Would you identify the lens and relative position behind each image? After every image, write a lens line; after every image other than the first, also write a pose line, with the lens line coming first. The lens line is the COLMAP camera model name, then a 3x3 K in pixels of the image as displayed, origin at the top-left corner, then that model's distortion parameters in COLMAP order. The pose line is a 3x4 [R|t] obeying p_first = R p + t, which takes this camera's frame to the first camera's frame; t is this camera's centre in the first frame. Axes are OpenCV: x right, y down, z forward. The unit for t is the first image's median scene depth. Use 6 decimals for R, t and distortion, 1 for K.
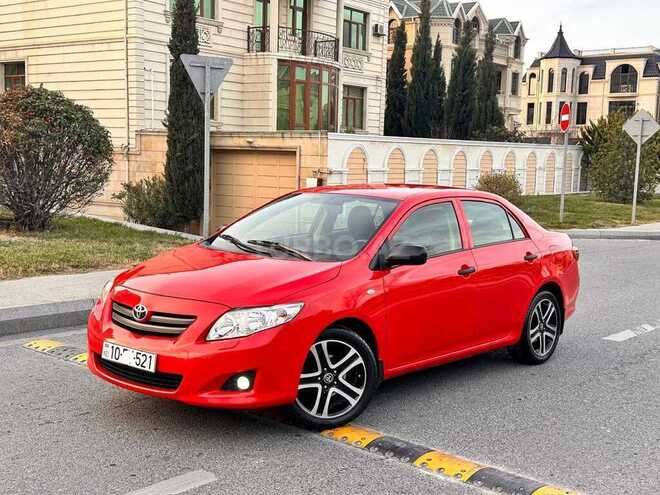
lens RADIAL K [[823.0, 0, 325.4], [0, 823.0, 253.6], [0, 0, 1]] dist [0.096229, 0.000000]
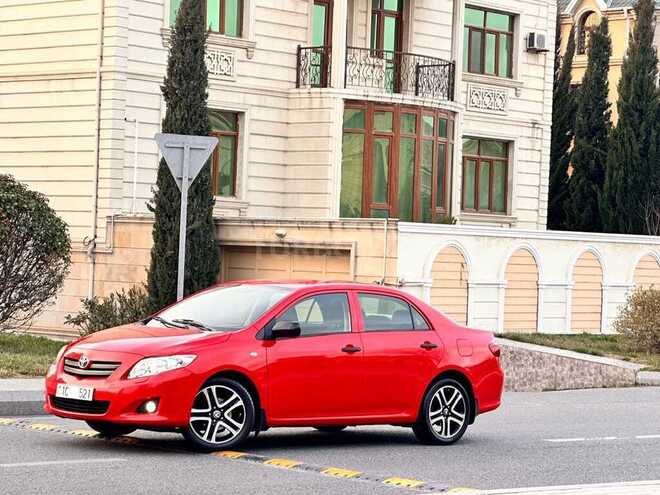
lens RADIAL K [[1855.7, 0, 329.2], [0, 1855.7, 248.3], [0, 0, 1]] dist [0.003013, 0.000000]
pose [[0.993842, 0.011776, -0.110175, 0.205788], [-0.025446, 0.992017, -0.123507, 0.099431], [0.107841, 0.125550, 0.986209, -0.802463]]
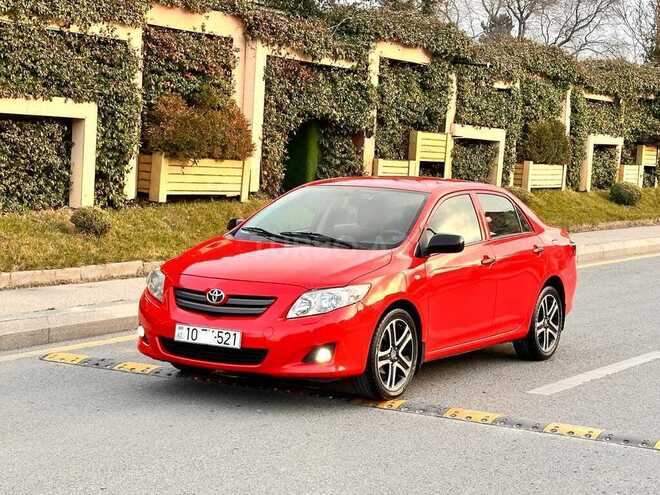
lens RADIAL K [[1293.9, 0, 329.4], [0, 1293.9, 247.6], [0, 0, 1]] dist [0.161763, 0.000000]
pose [[0.985771, -0.005256, 0.168013, -0.140306], [0.009783, 0.999611, -0.026127, 0.020678], [-0.167810, 0.027399, 0.985439, -0.270215]]
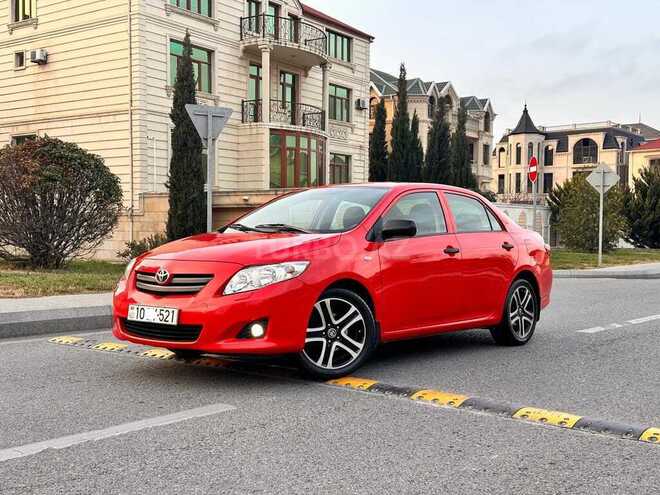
lens RADIAL K [[773.9, 0, 328.6], [0, 773.9, 256.3], [0, 0, 1]] dist [0.095116, 0.000000]
pose [[0.999622, -0.019343, 0.019537, -0.007547], [0.020926, 0.996215, -0.084363, 0.053382], [-0.017831, 0.084740, 0.996244, -0.020470]]
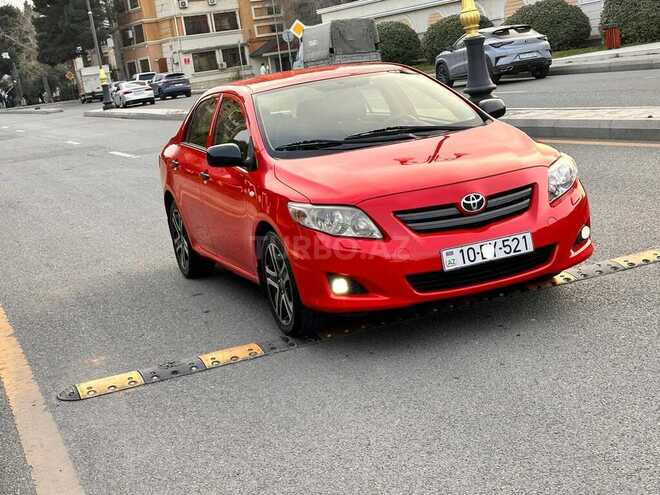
lens RADIAL K [[1142.0, 0, 328.7], [0, 1142.0, 248.0], [0, 0, 1]] dist [0.114937, 0.000000]
pose [[0.464410, -0.240961, 0.852209, -0.521080], [0.243208, 0.959978, 0.138897, -0.034653], [-0.851571, 0.142759, 0.504427, 0.203237]]
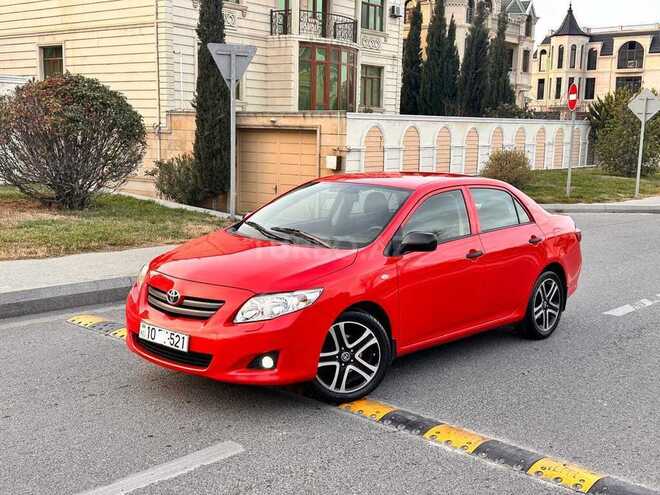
lens RADIAL K [[773.9, 0, 327.4], [0, 773.9, 253.7], [0, 0, 1]] dist [0.095116, 0.000000]
pose [[0.999740, -0.001725, -0.022734, 0.001141], [0.002633, 0.999197, 0.039980, -0.010086], [0.022647, -0.040030, 0.998942, -0.007142]]
